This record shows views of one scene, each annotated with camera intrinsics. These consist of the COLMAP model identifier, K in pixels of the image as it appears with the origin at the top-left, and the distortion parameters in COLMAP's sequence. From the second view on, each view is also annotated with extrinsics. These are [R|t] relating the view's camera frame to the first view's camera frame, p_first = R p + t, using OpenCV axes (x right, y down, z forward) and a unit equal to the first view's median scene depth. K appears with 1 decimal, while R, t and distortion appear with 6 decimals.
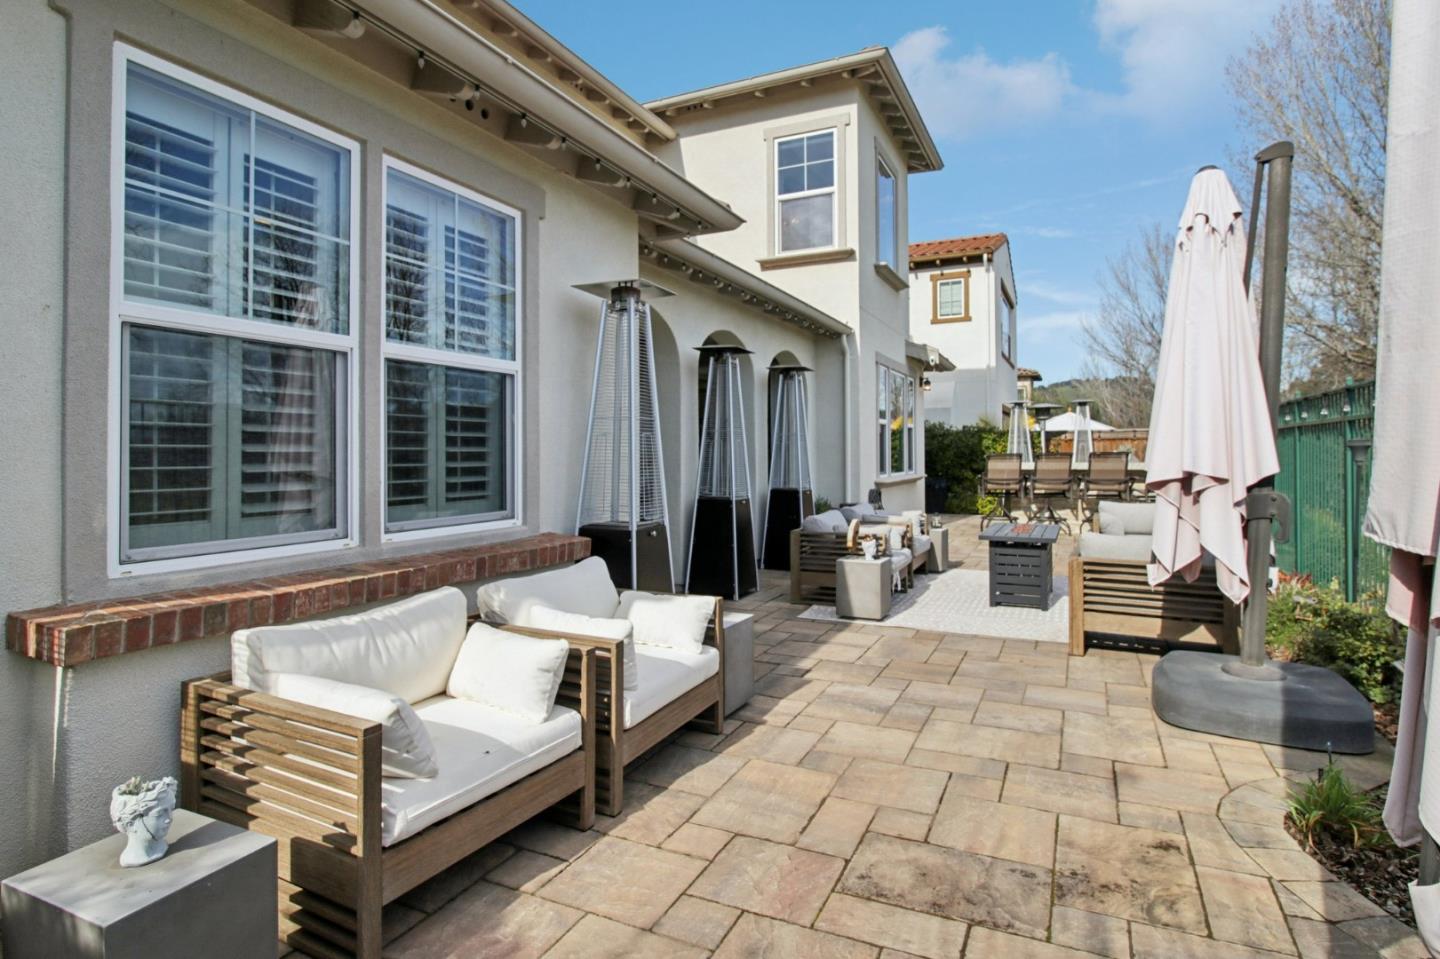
lens RADIAL K [[755.2, 0, 711.5], [0, 755.2, 441.7], [0, 0, 1]] dist [0.000205, -0.008797]
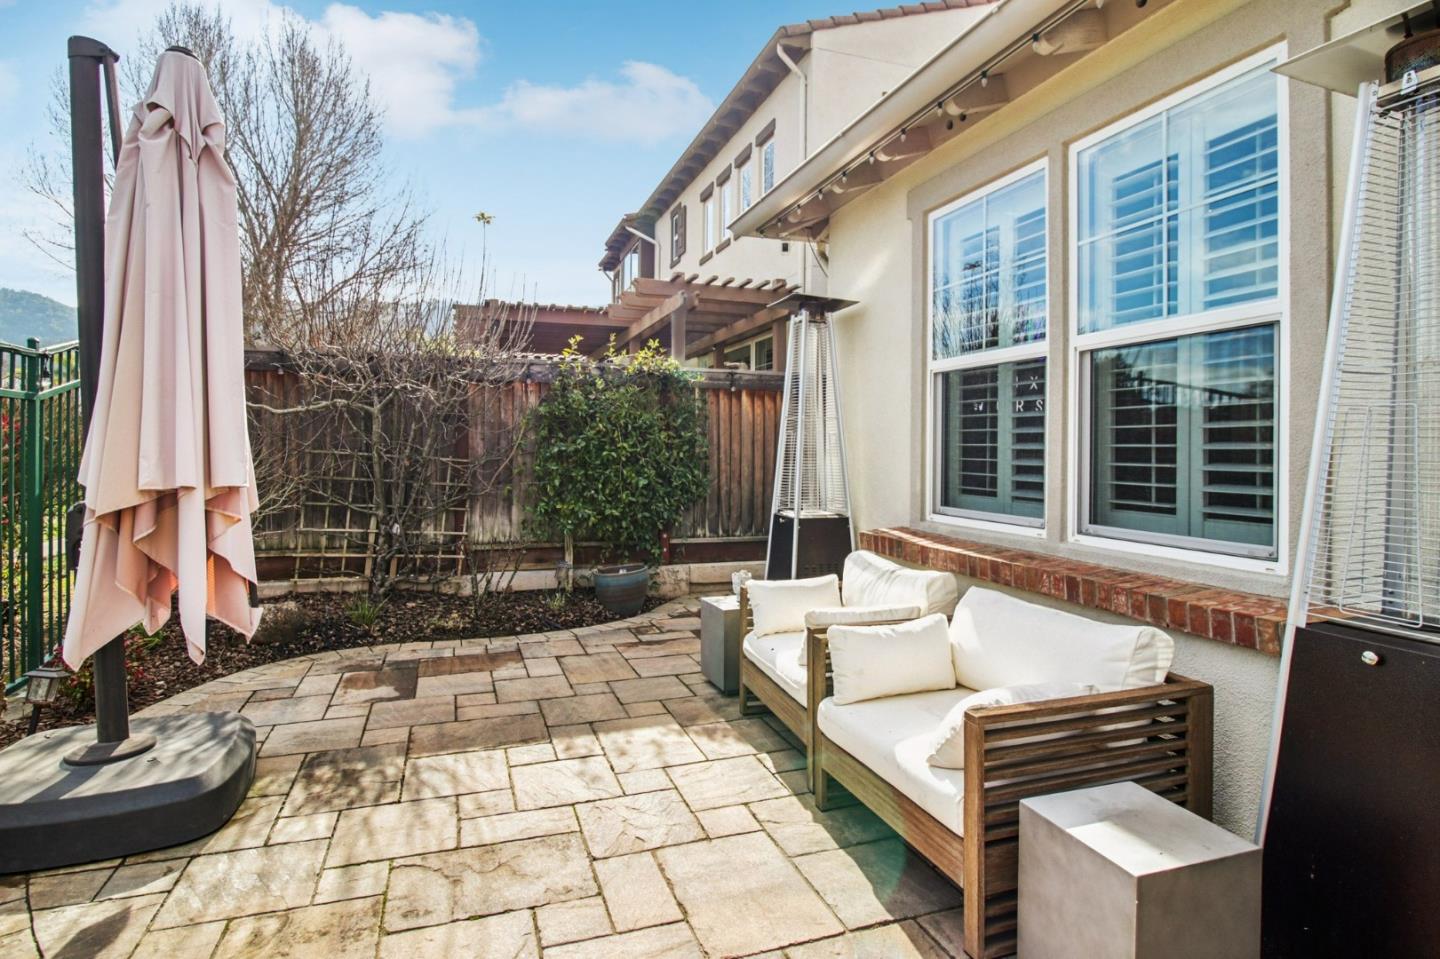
lens RADIAL K [[755.2, 0, 728.5], [0, 755.2, 455.0], [0, 0, 1]] dist [0.000205, -0.008797]
pose [[-0.696735, 0.000502, -0.717329, 0.702485], [0.001900, 0.999998, -0.001145, 0.024648], [0.717327, -0.002161, -0.696734, 1.666405]]
